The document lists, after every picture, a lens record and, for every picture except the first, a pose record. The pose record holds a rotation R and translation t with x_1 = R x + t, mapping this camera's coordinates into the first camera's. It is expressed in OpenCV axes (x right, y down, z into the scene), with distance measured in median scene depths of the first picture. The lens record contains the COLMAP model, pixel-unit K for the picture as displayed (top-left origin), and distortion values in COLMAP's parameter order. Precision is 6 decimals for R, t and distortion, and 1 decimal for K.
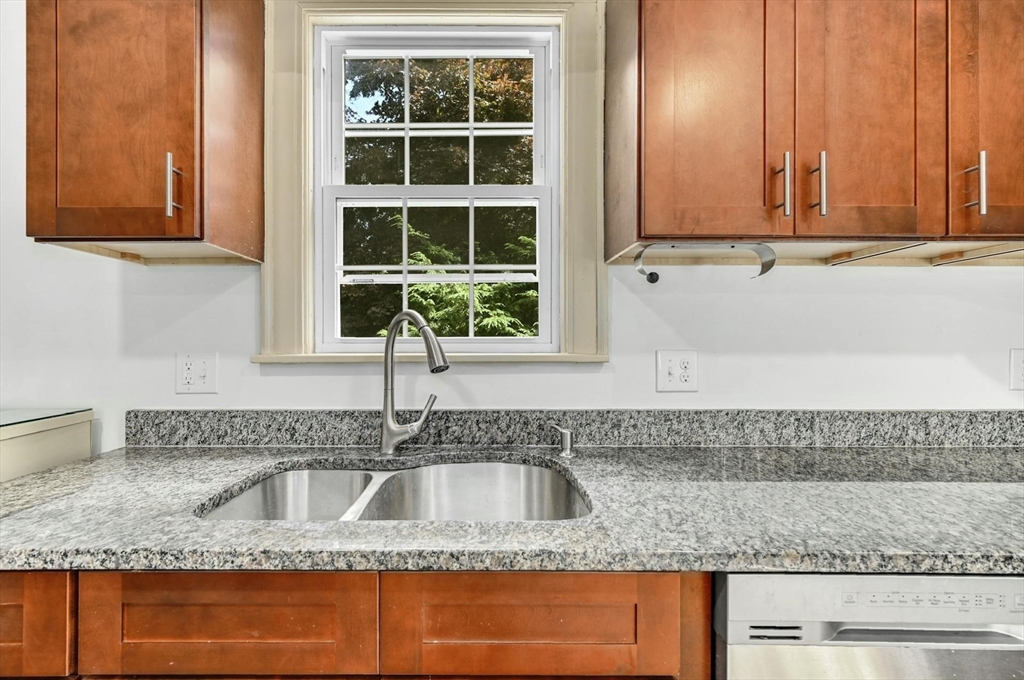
lens RADIAL K [[413.2, 0, 469.0], [0, 413.2, 351.9], [0, 0, 1]] dist [0.001351, 0.000126]
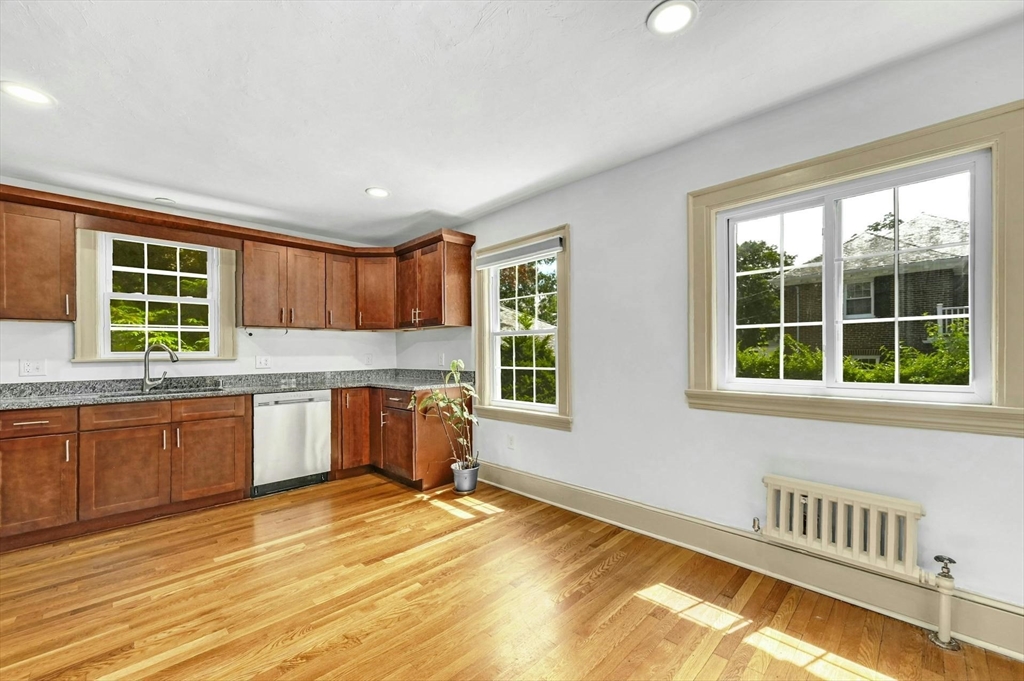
lens RADIAL K [[413.2, 0, 519.6], [0, 413.2, 347.3], [0, 0, 1]] dist [0.001351, 0.000126]
pose [[0.682145, 0.002734, 0.731212, -0.500594], [0.025542, 0.999294, -0.027564, 0.074742], [-0.730770, 0.037480, 0.681594, -2.730082]]
